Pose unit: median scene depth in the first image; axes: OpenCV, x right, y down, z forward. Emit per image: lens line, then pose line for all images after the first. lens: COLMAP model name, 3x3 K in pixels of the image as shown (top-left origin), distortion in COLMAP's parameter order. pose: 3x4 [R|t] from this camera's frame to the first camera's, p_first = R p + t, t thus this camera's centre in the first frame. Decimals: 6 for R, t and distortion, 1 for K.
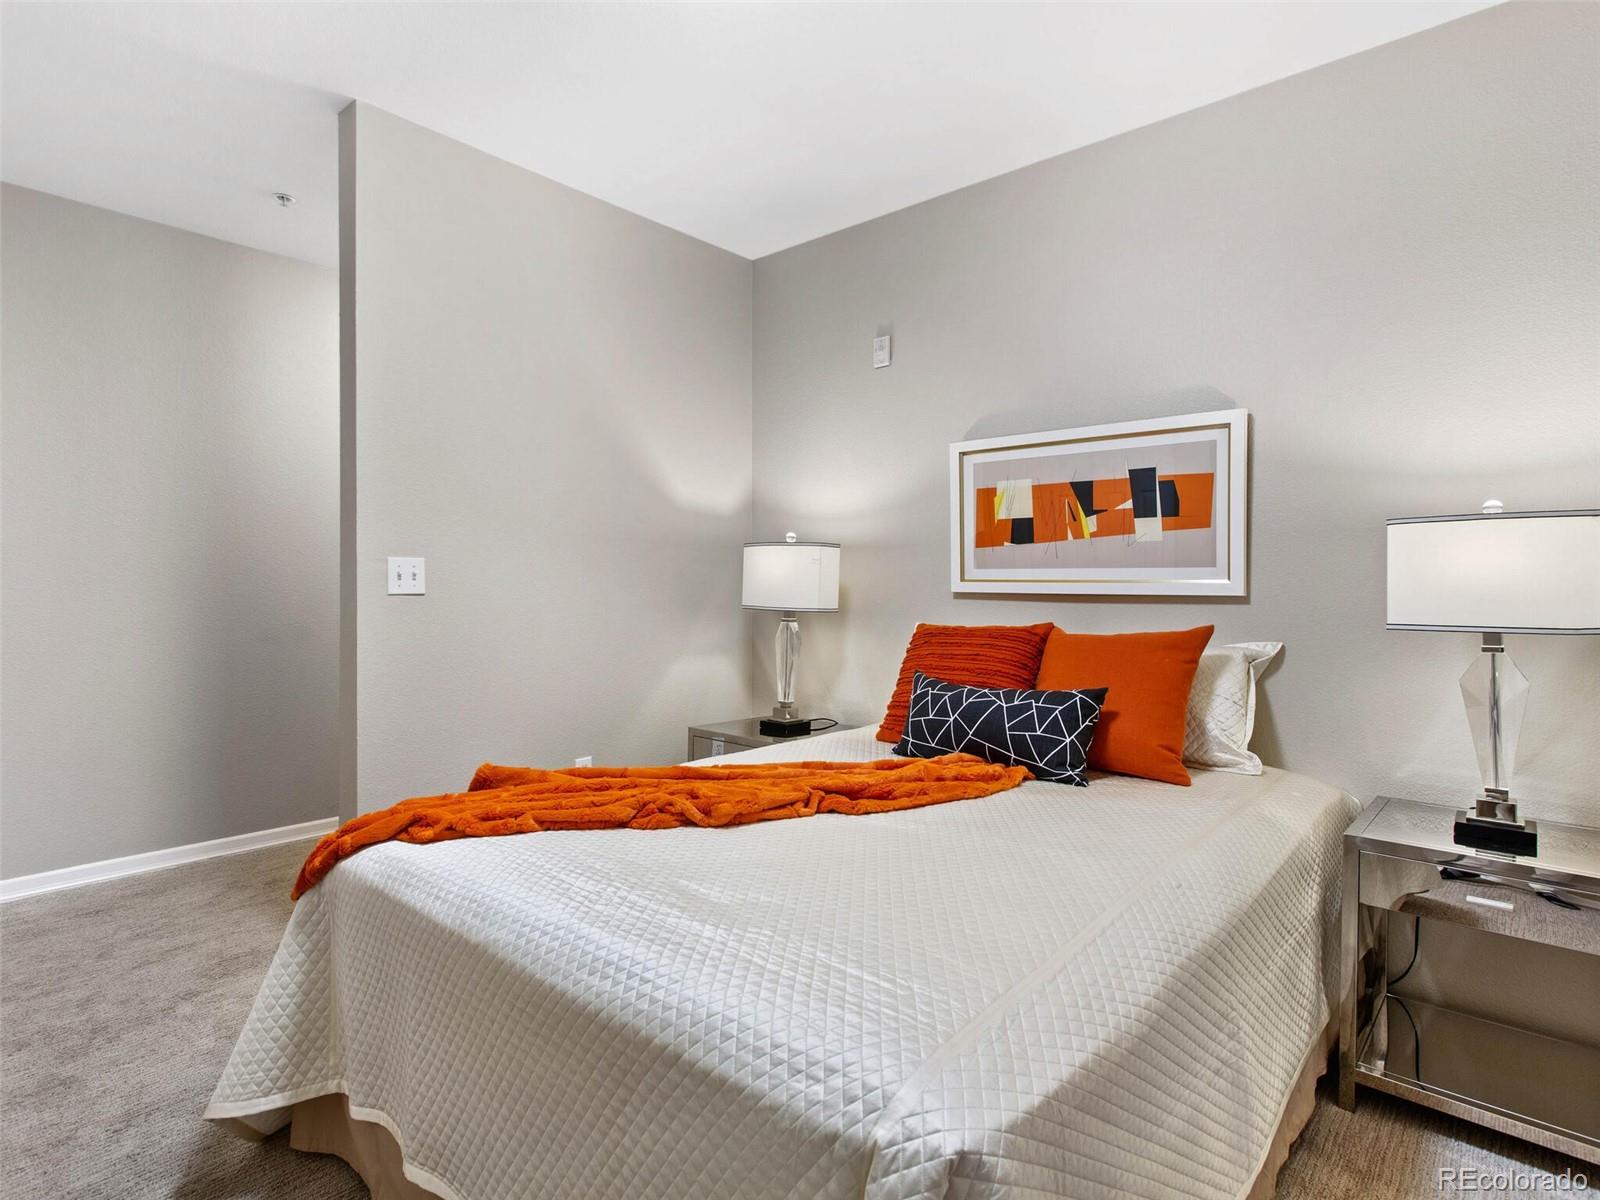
lens RADIAL K [[859.5, 0, 824.1], [0, 859.5, 601.4], [0, 0, 1]] dist [-0.004252, 0.004410]
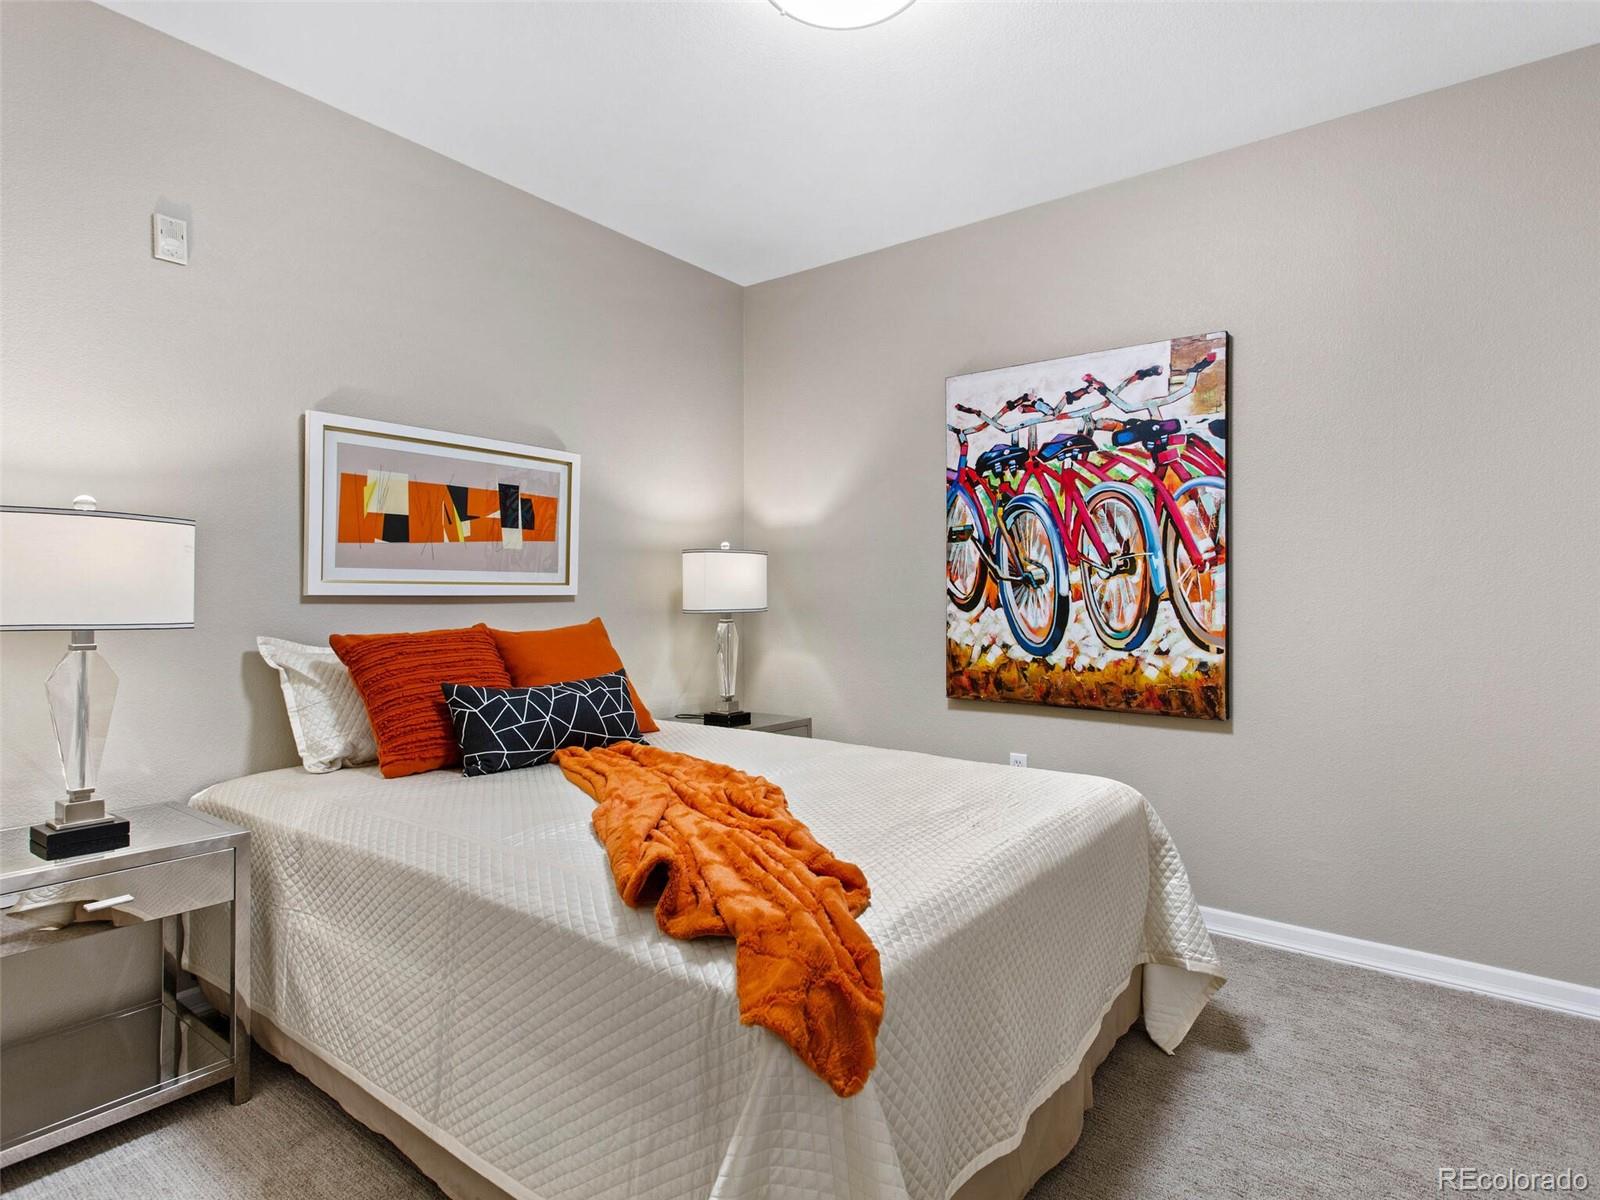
lens RADIAL K [[859.5, 0, 799.6], [0, 859.5, 589.3], [0, 0, 1]] dist [-0.004252, 0.004410]
pose [[-0.053233, -0.003757, 0.998575, -0.758386], [0.012326, 0.999914, 0.004419, -0.015586], [-0.998506, 0.012544, -0.053182, 0.650294]]
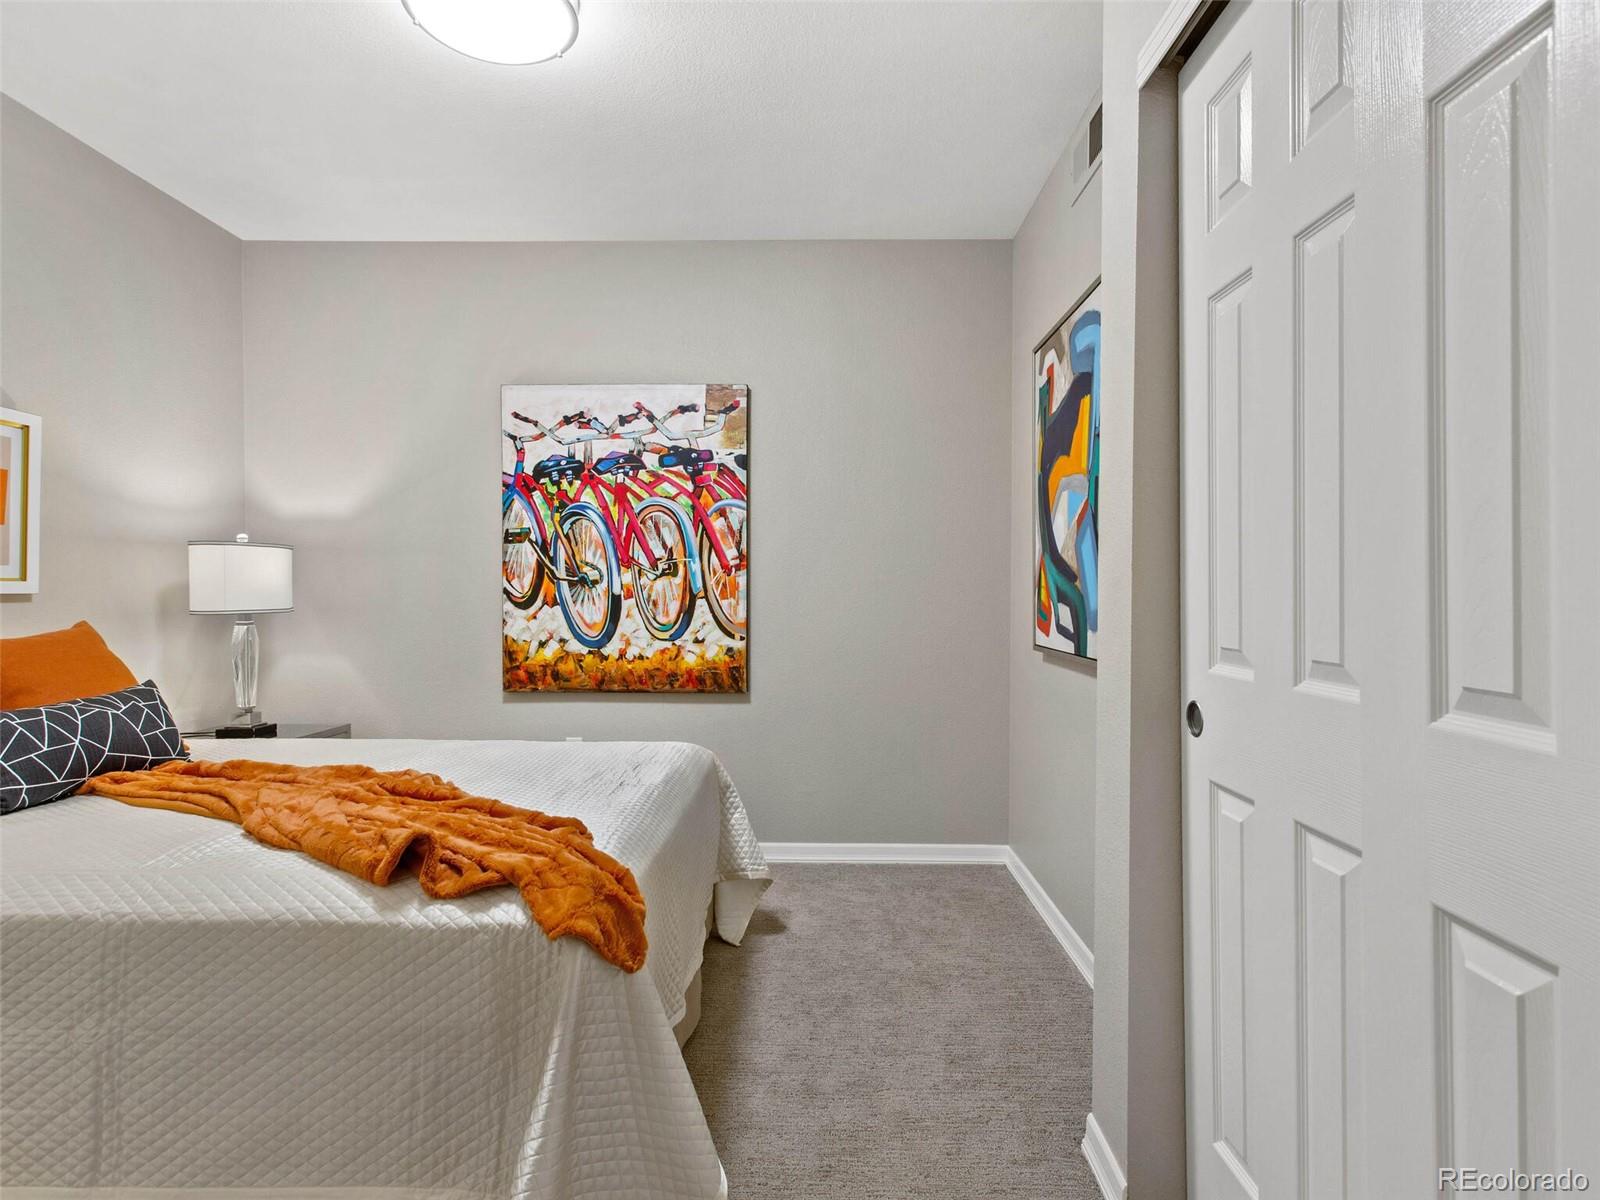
lens RADIAL K [[859.5, 0, 813.8], [0, 859.5, 607.0], [0, 0, 1]] dist [-0.004252, 0.004410]
pose [[-0.637615, -0.022564, 0.770025, -0.797423], [0.002781, 0.999497, 0.031592, -0.017509], [-0.770350, 0.022285, -0.637231, 0.755515]]
